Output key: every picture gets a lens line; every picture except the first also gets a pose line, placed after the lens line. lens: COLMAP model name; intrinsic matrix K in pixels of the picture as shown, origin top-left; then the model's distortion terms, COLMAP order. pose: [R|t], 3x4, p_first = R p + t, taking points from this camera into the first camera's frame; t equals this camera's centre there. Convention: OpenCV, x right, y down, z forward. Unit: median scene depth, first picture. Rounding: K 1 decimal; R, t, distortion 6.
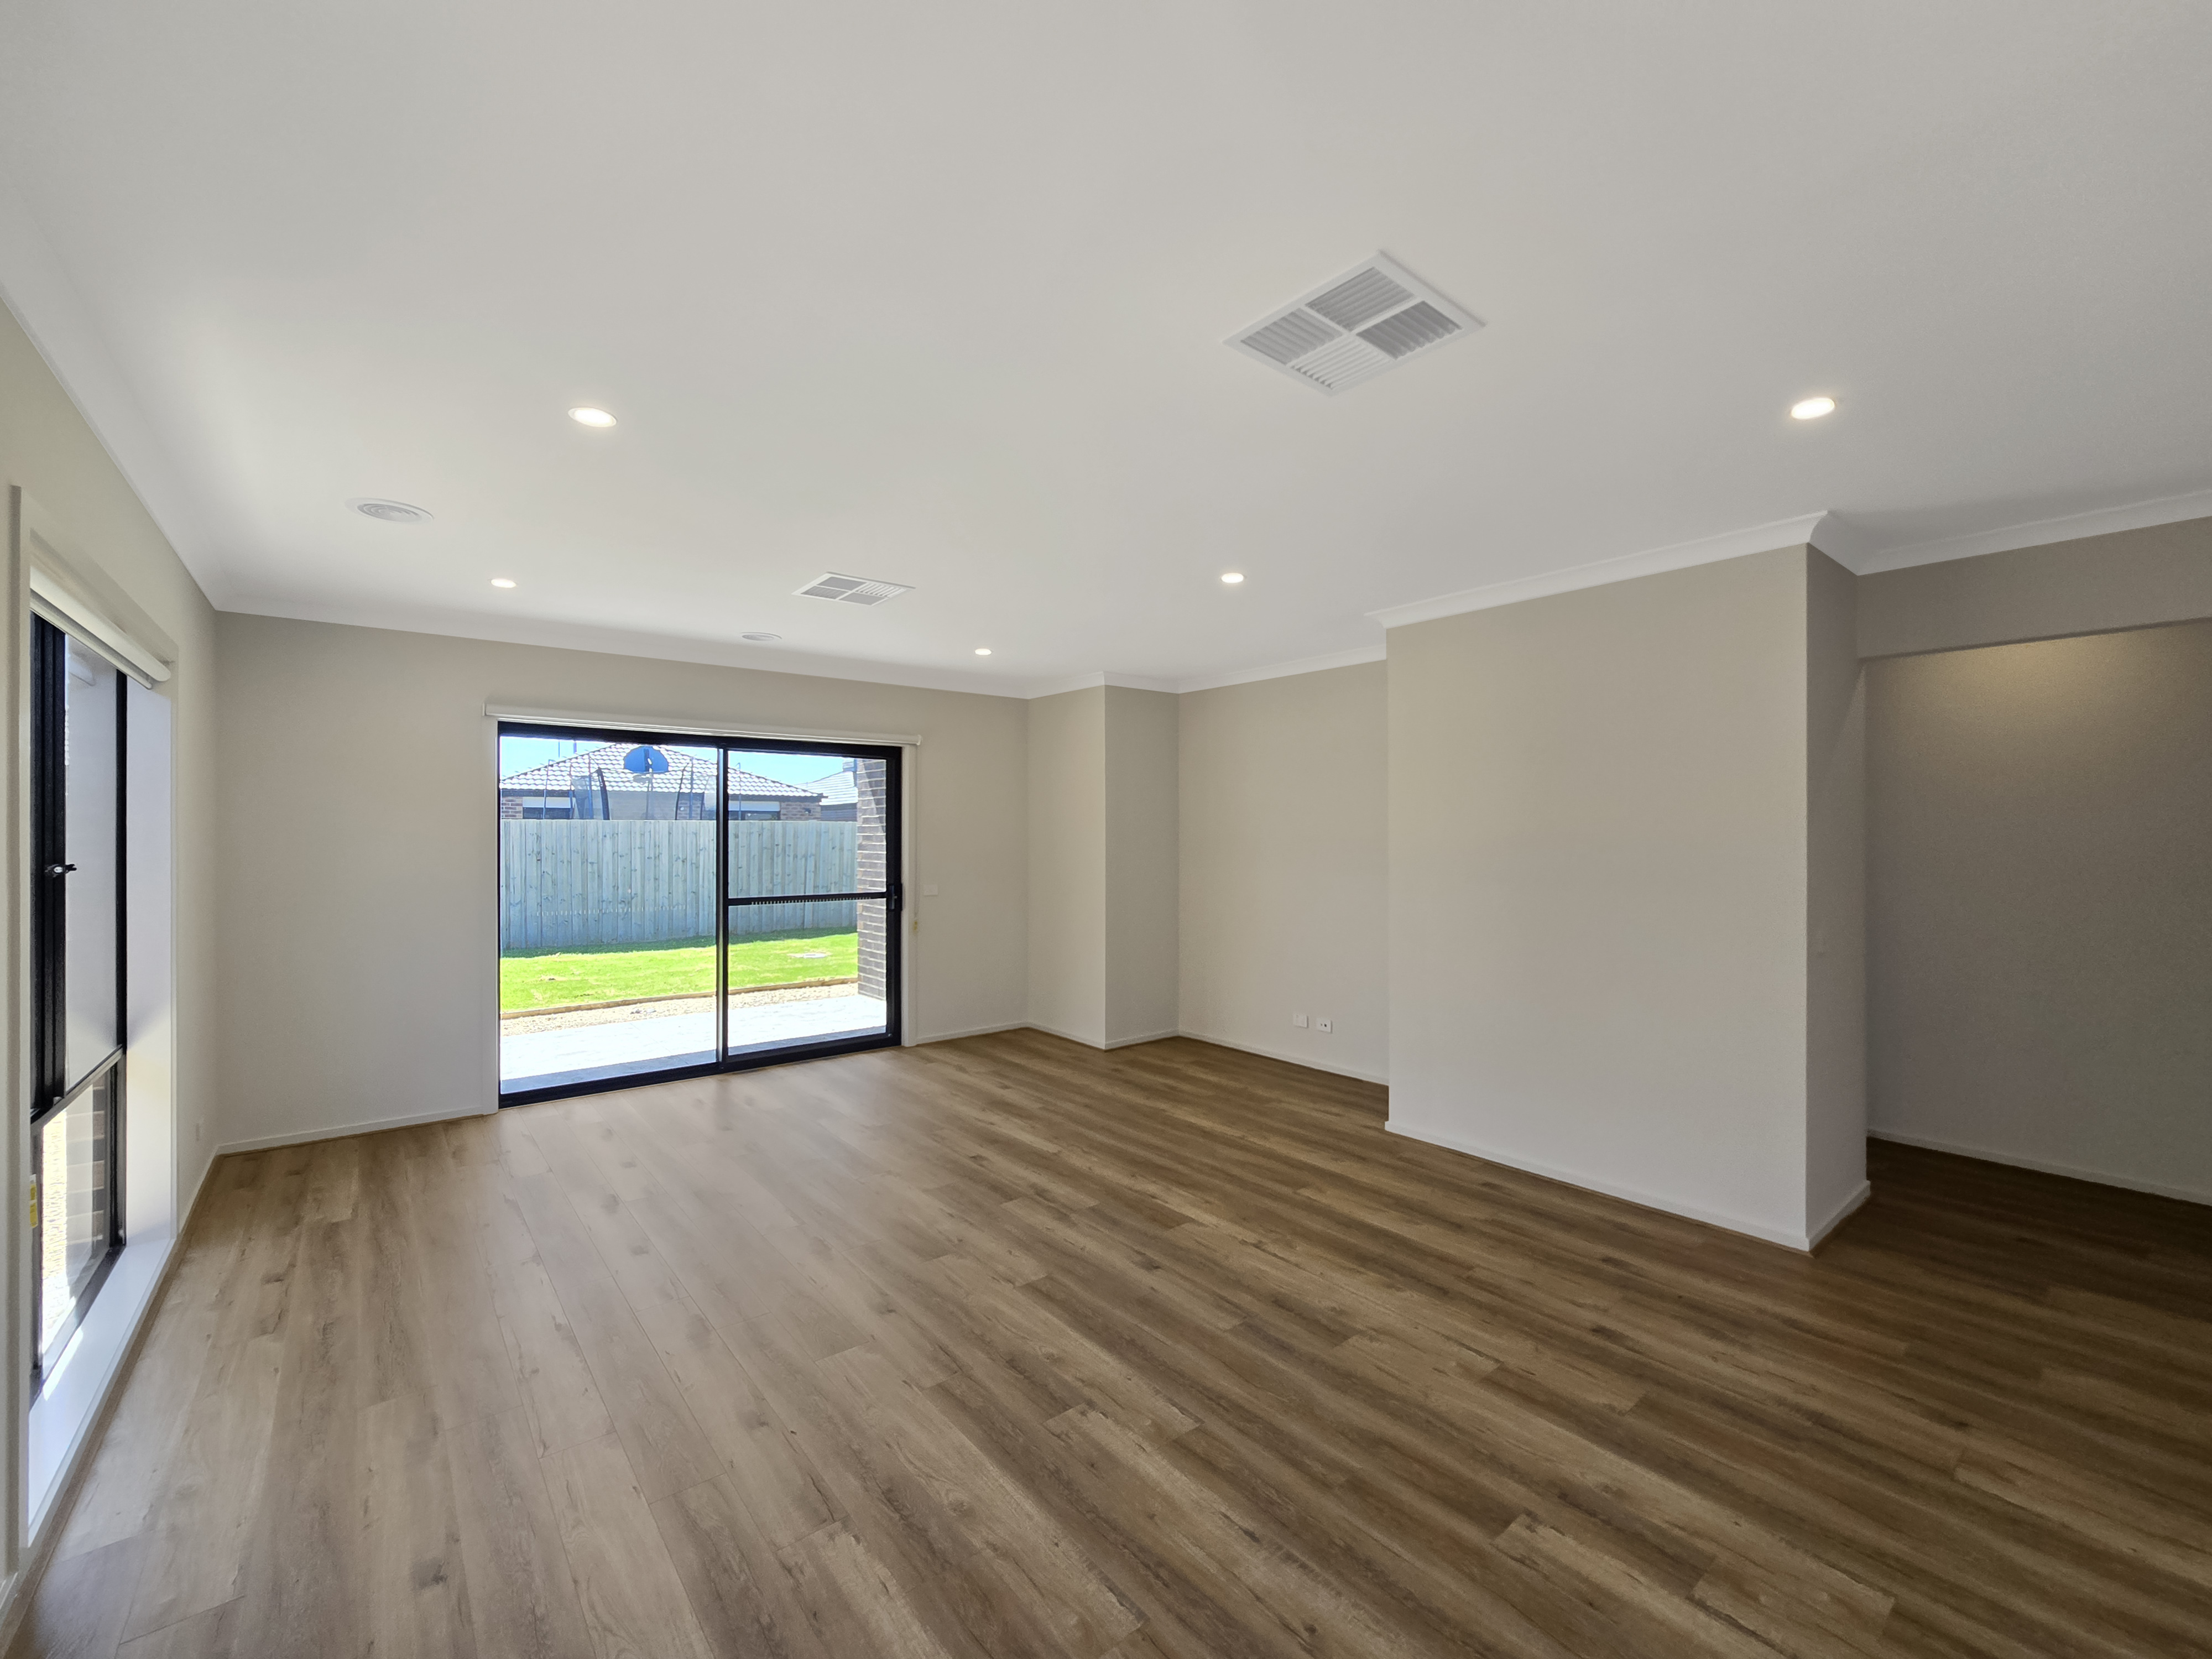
lens RADIAL K [[907.4, 0, 1103.3], [0, 907.4, 833.6], [0, 0, 1]] dist [0.001763, 0.000067]
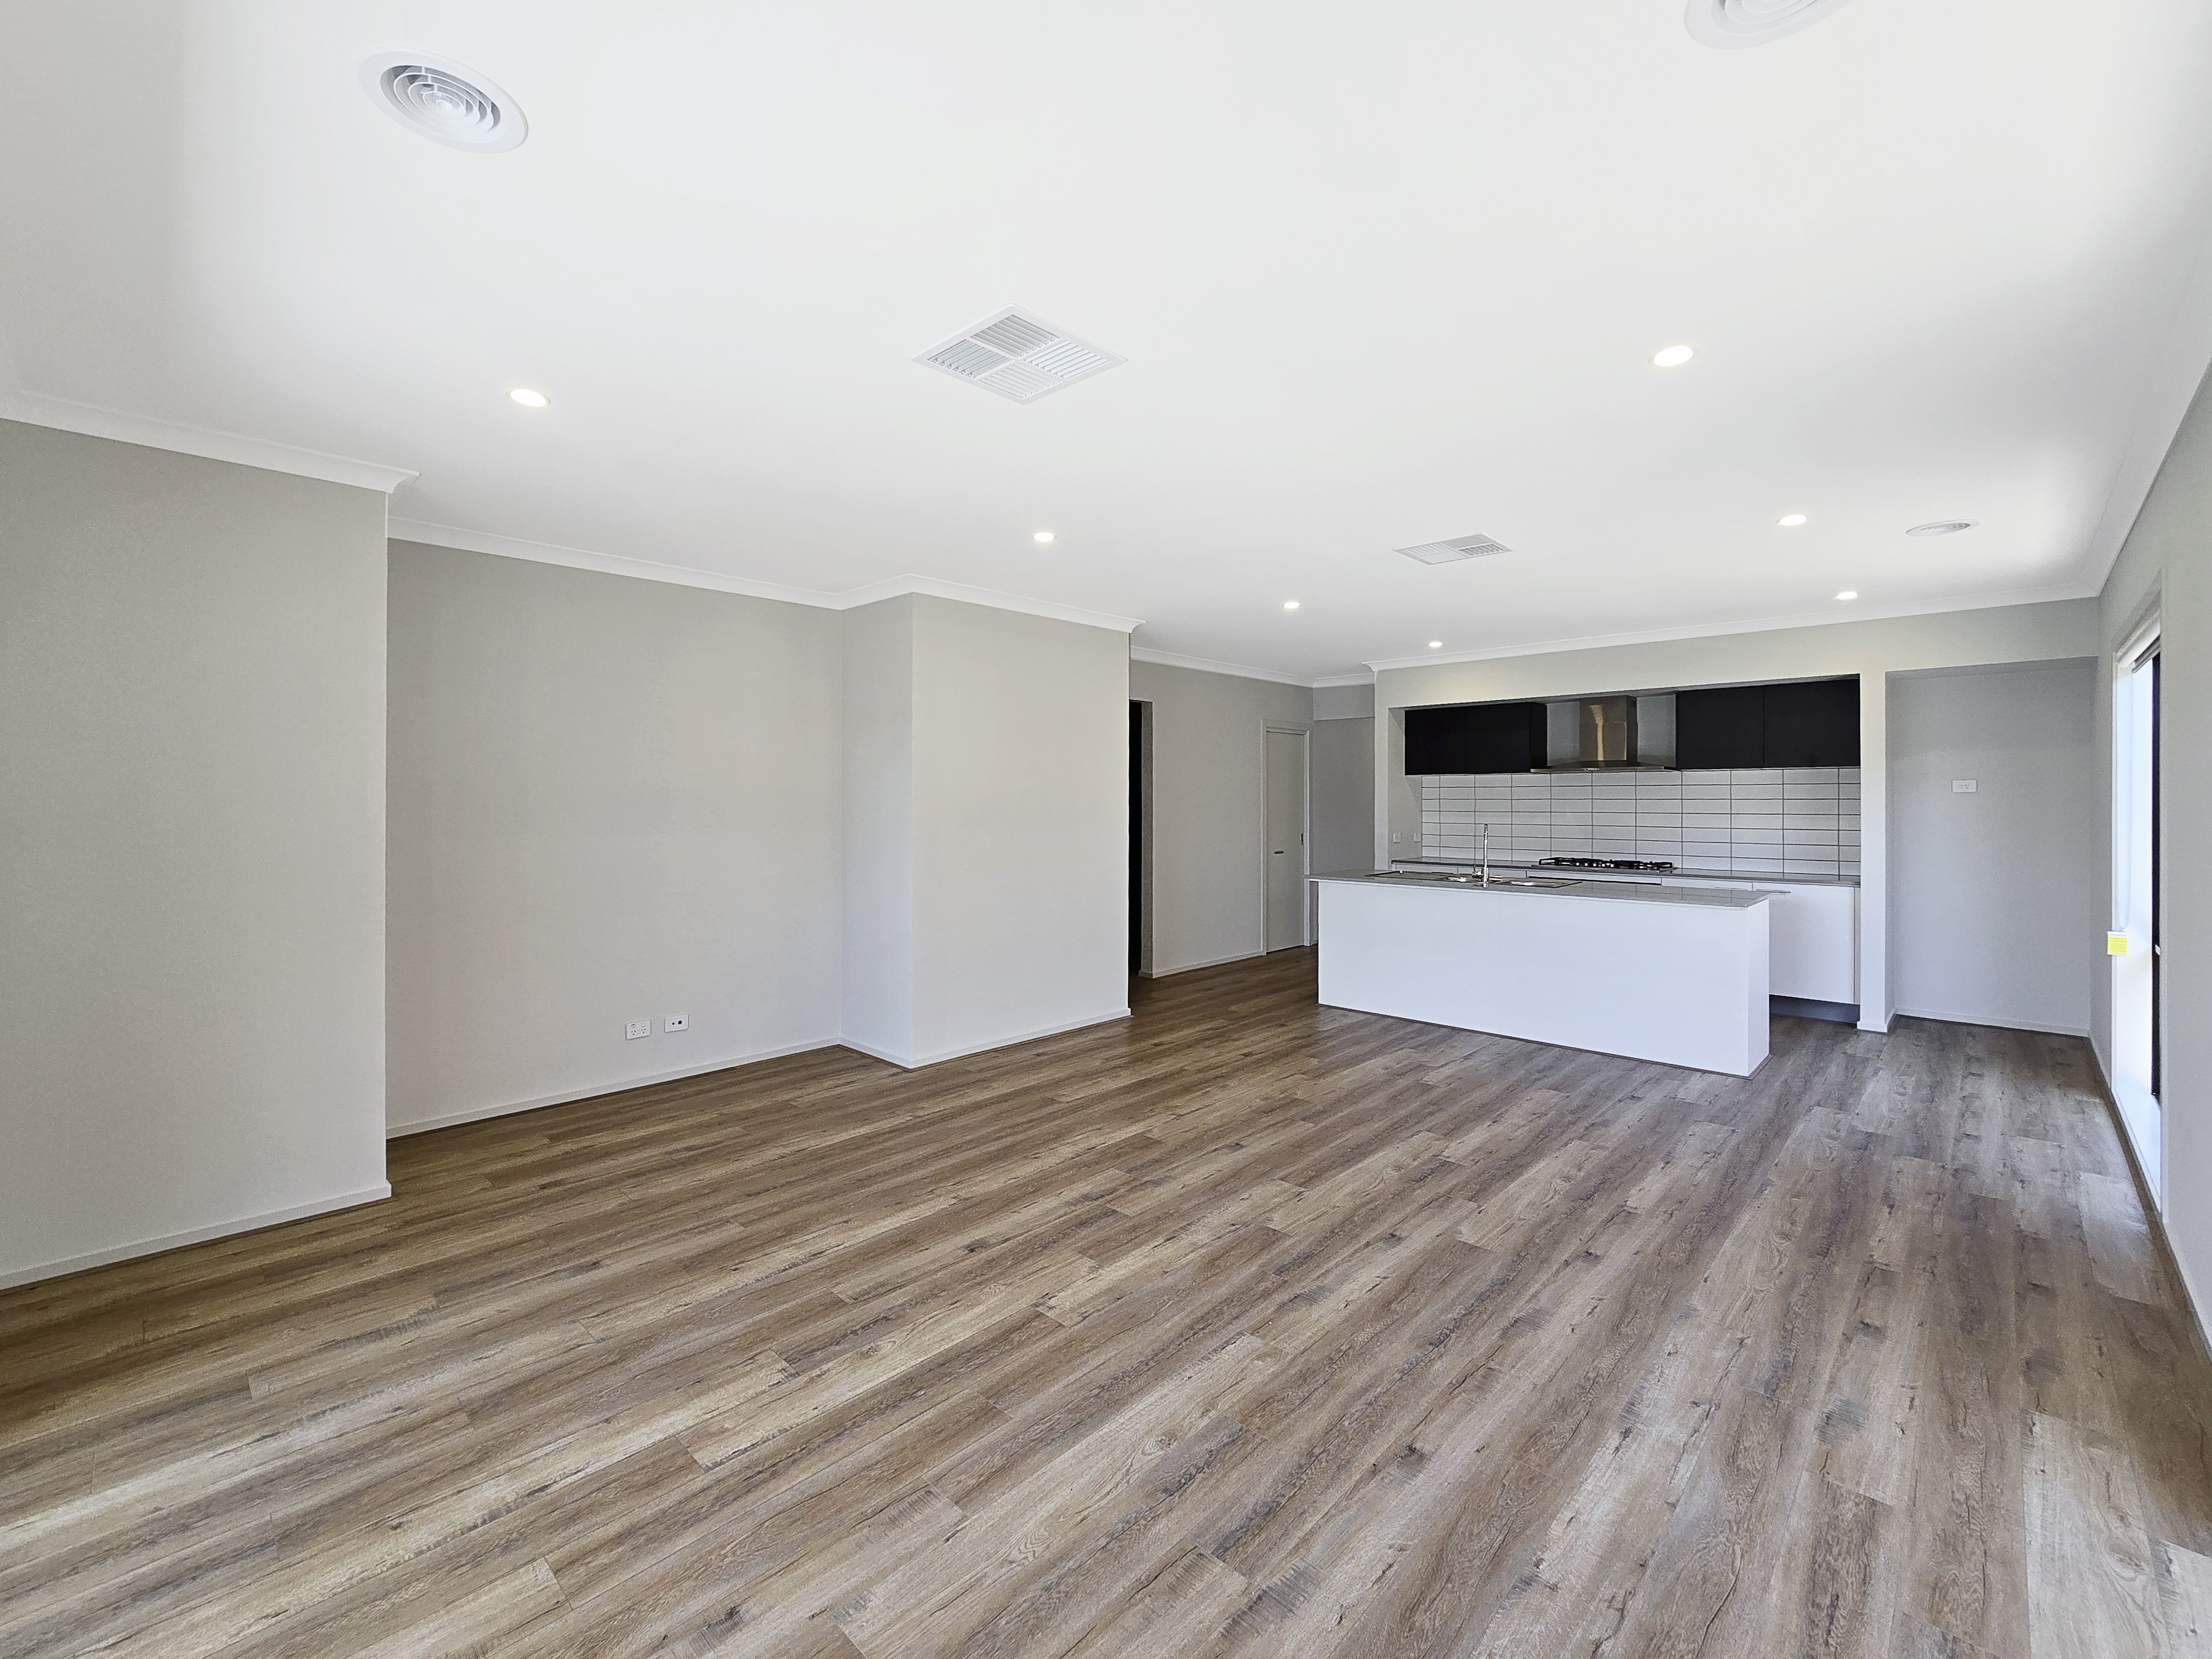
lens RADIAL K [[907.4, 0, 1105.0], [0, 907.4, 808.0], [0, 0, 1]] dist [0.001763, 0.000067]
pose [[-0.107551, -0.006857, 0.994176, -0.963872], [-0.002169, 0.999975, 0.006662, 0.019398], [-0.994197, -0.001439, -0.107564, 1.123520]]
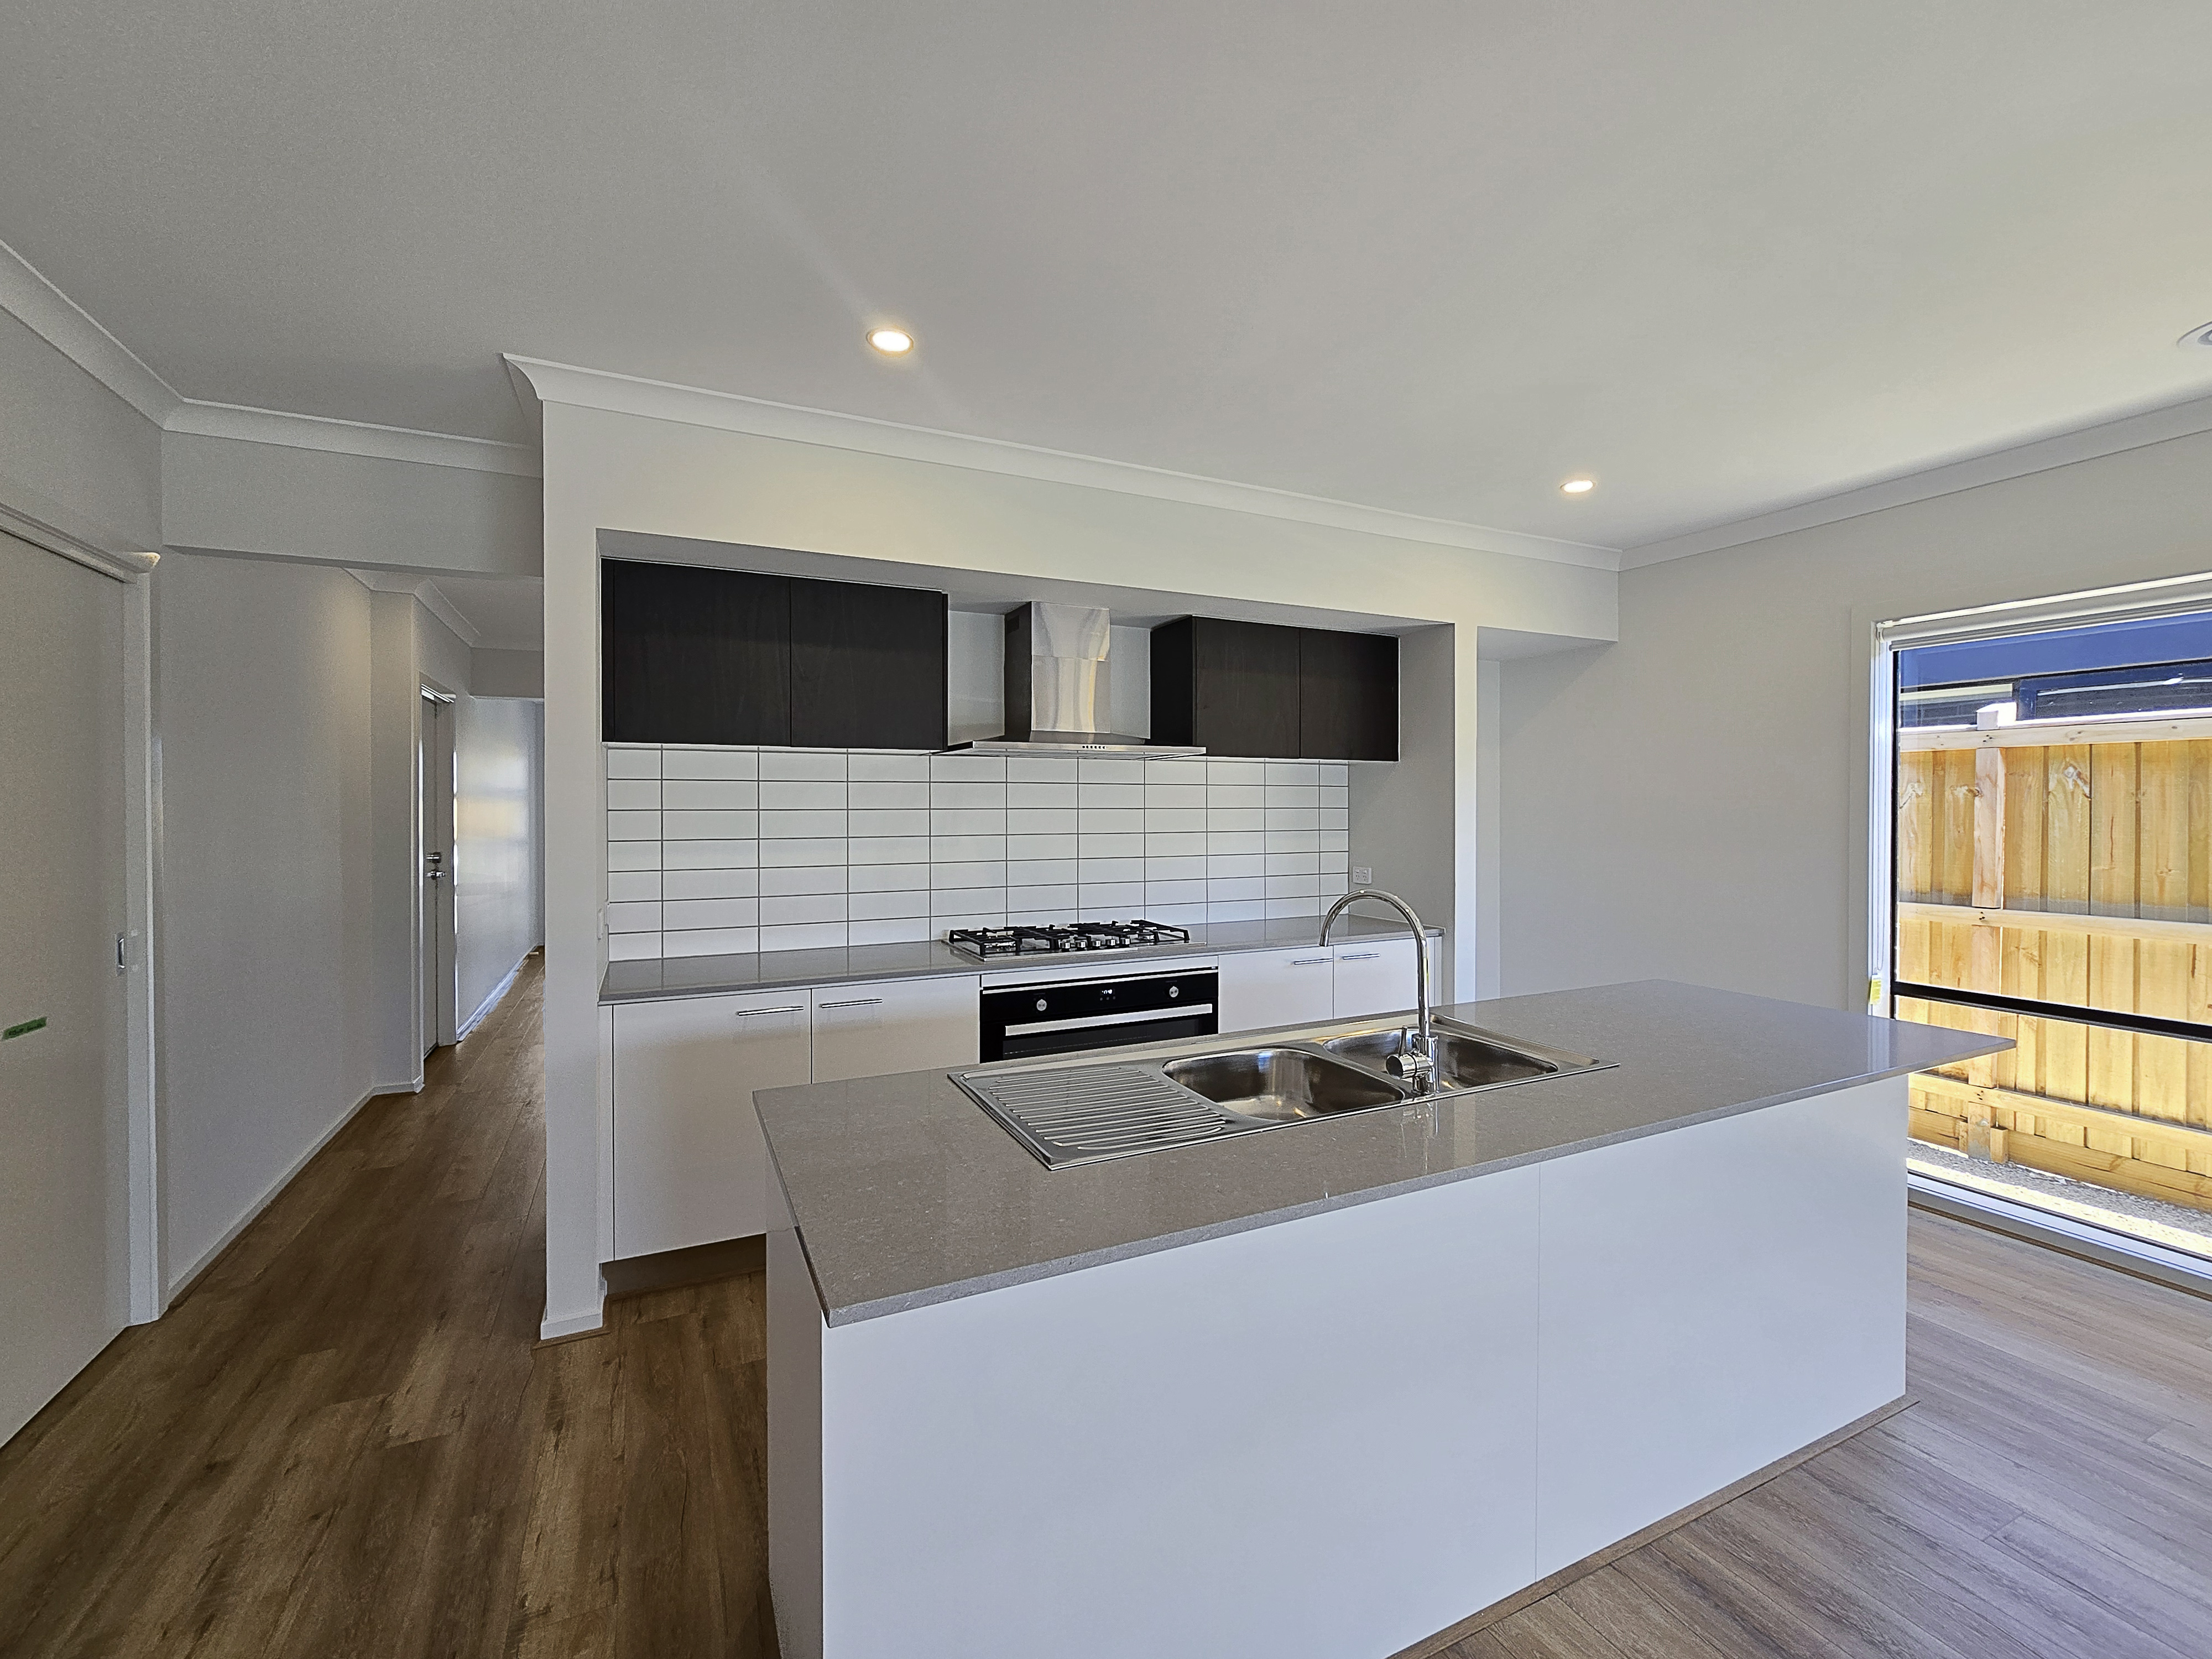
lens RADIAL K [[907.4, 0, 1099.8], [0, 907.4, 820.4], [0, 0, 1]] dist [0.001763, 0.000067]
pose [[-0.970879, 0.006005, 0.239494, -0.314675], [0.007074, 0.999968, 0.003602, 0.020168], [-0.239465, 0.005192, -0.970891, 0.988215]]
